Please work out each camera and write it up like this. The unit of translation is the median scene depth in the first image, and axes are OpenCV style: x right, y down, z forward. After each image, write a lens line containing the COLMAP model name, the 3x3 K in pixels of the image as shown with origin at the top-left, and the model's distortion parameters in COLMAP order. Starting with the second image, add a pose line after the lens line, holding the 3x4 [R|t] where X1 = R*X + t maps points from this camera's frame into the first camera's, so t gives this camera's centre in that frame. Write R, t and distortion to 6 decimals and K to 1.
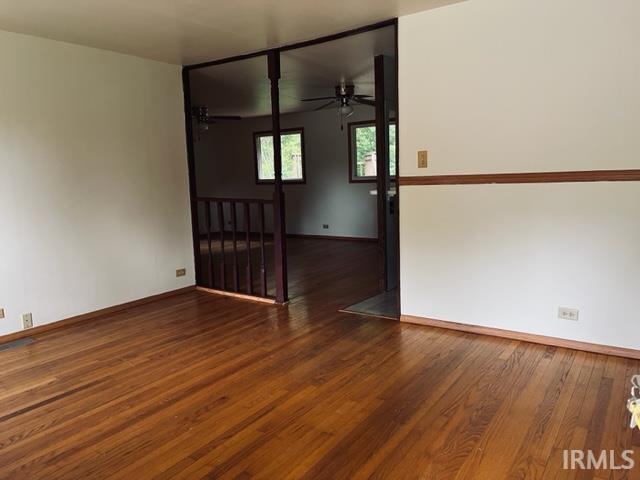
lens RADIAL K [[479.8, 0, 321.7], [0, 479.8, 241.0], [0, 0, 1]] dist [0.071233, -0.103105]
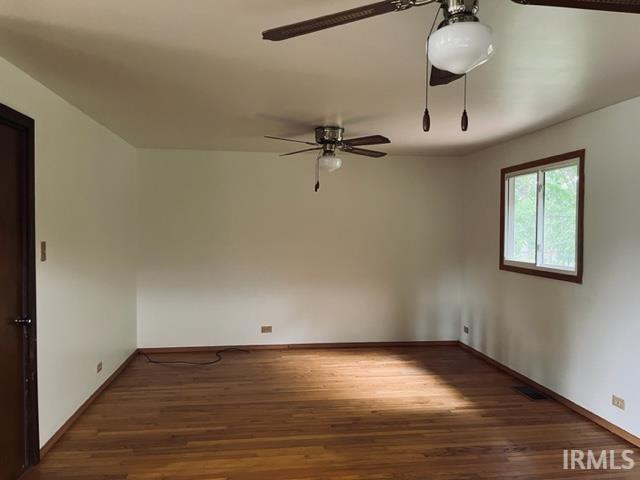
lens RADIAL K [[479.8, 0, 321.7], [0, 479.8, 241.0], [0, 0, 1]] dist [0.071233, -0.103105]
pose [[0.662574, 0.051554, -0.747220, 0.141239], [-0.130435, 0.990326, -0.047333, -0.113274], [0.737551, 0.128825, 0.662889, 0.596989]]
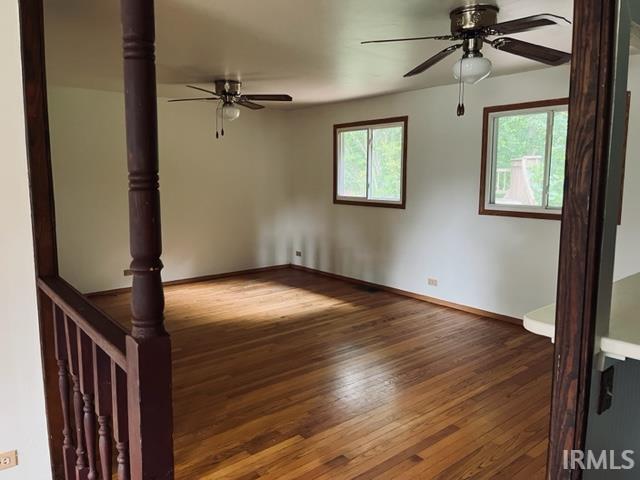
lens RADIAL K [[479.8, 0, 321.7], [0, 479.8, 241.0], [0, 0, 1]] dist [0.071233, -0.103105]
pose [[0.960722, 0.070100, -0.268513, 0.035163], [-0.068569, 0.997532, 0.015090, -0.085254], [0.268908, 0.003914, 0.963158, 0.409635]]
